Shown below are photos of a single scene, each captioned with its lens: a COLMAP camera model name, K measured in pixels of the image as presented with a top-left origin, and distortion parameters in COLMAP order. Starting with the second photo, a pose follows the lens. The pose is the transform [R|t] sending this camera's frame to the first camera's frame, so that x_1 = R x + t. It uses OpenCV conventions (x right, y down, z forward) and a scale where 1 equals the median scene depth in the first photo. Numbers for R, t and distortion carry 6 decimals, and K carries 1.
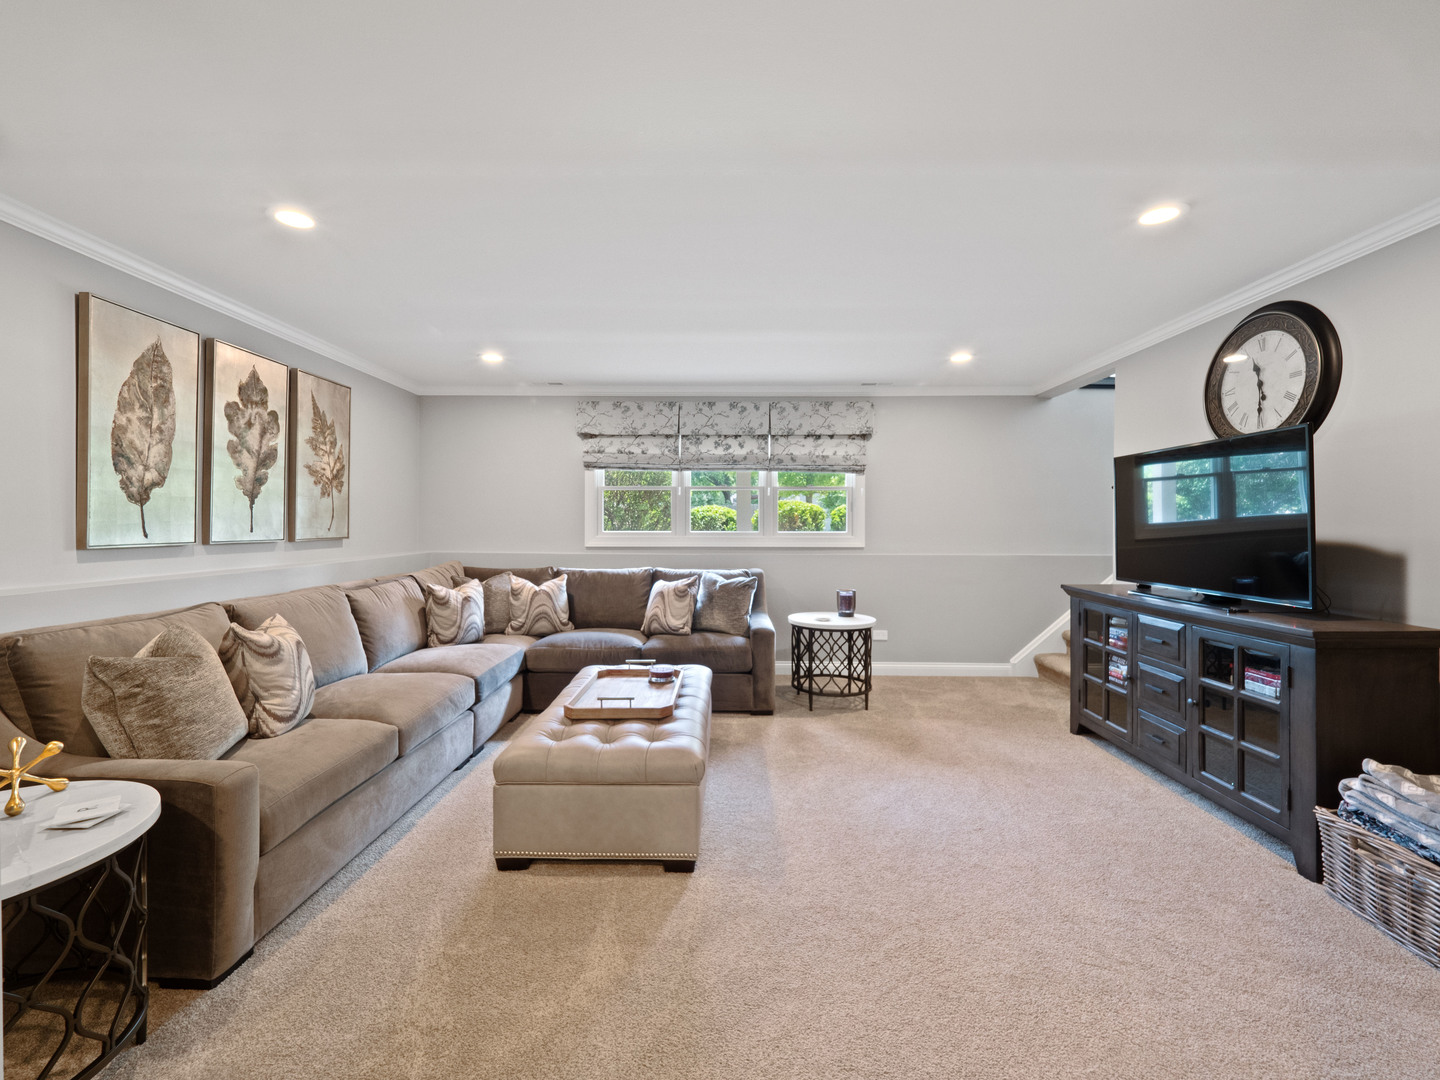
lens RADIAL K [[620.4, 0, 706.5], [0, 620.4, 530.9], [0, 0, 1]] dist [0.005177, -0.001266]
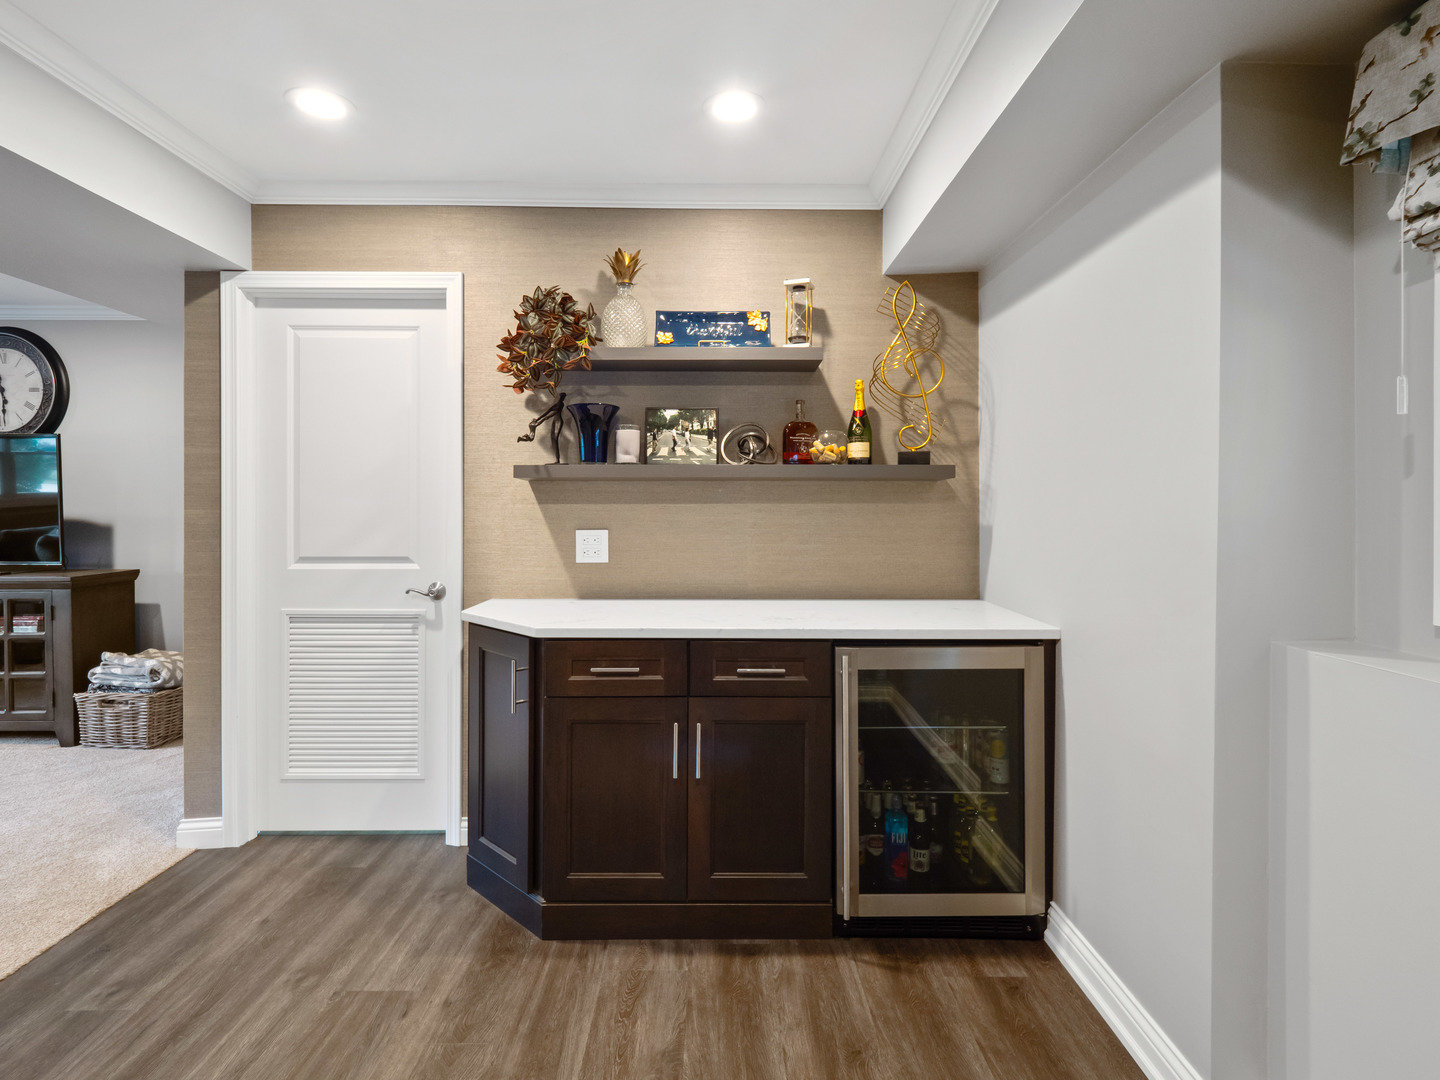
lens RADIAL K [[769.3, 0, 725.6], [0, 769.3, 514.4], [0, 0, 1]] dist [0.012913, -0.003722]
pose [[-0.008578, -0.010781, 0.999905, -0.649158], [0.008465, 0.999905, 0.010853, 0.002807], [-0.999927, 0.008557, -0.008486, -0.402484]]
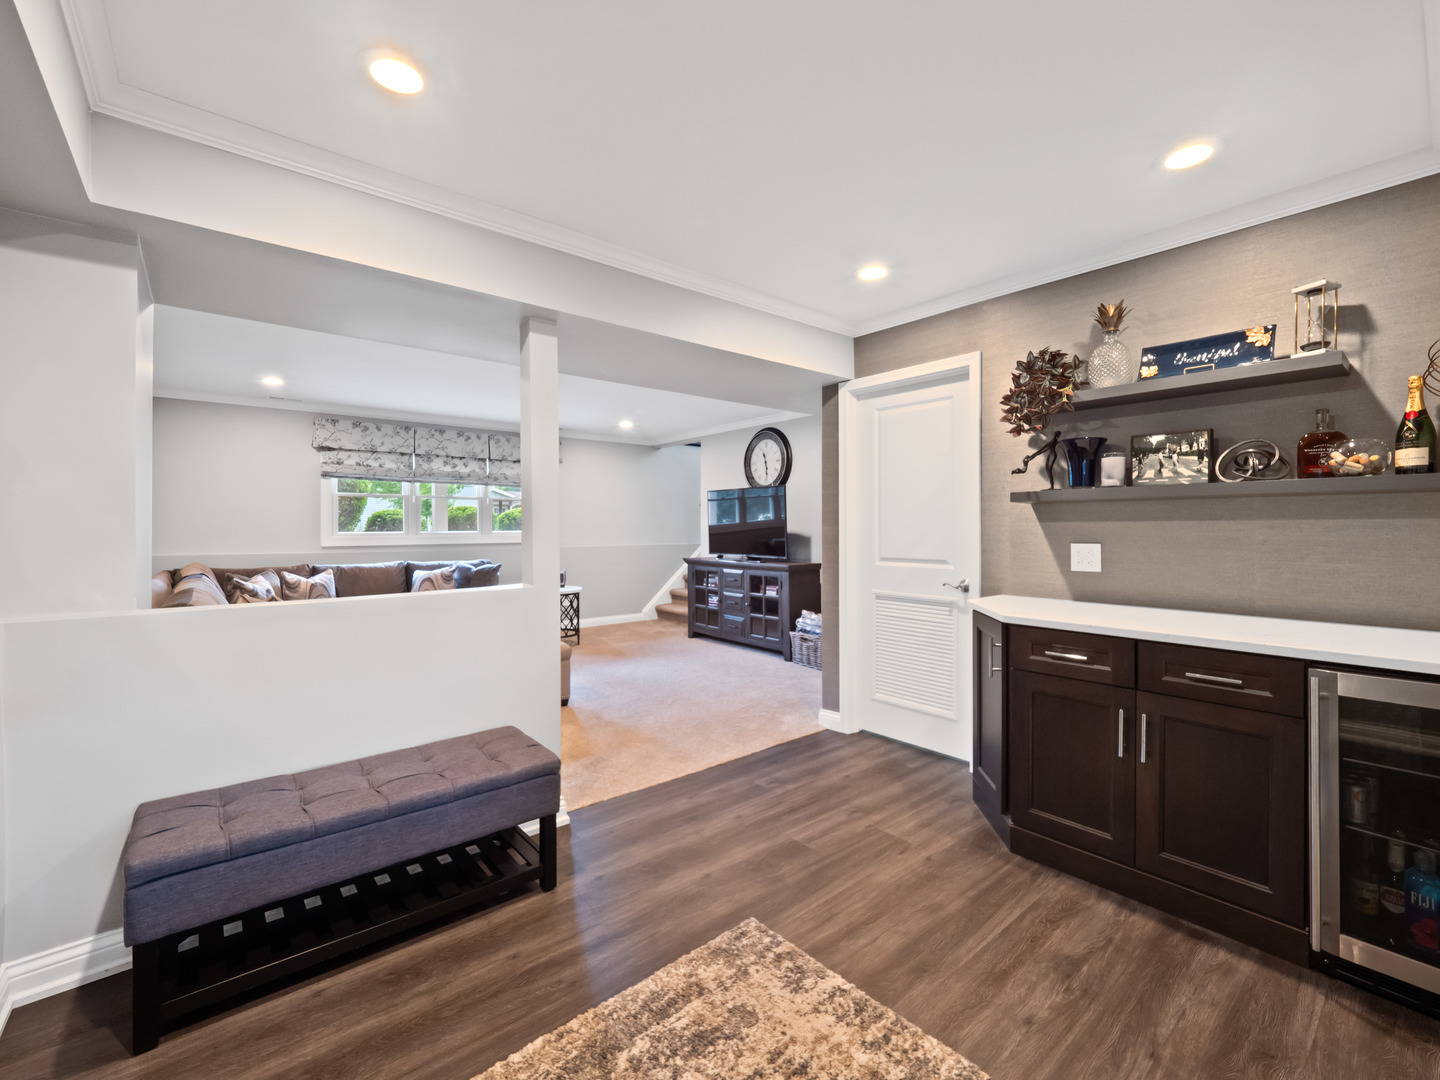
lens RADIAL K [[620.4, 0, 706.1], [0, 620.4, 528.4], [0, 0, 1]] dist [0.005177, -0.001266]
pose [[0.769272, -0.006580, 0.638888, -0.704591], [0.010567, 0.999941, -0.002424, 0.004999], [-0.638835, 0.008616, 0.769296, -0.579642]]
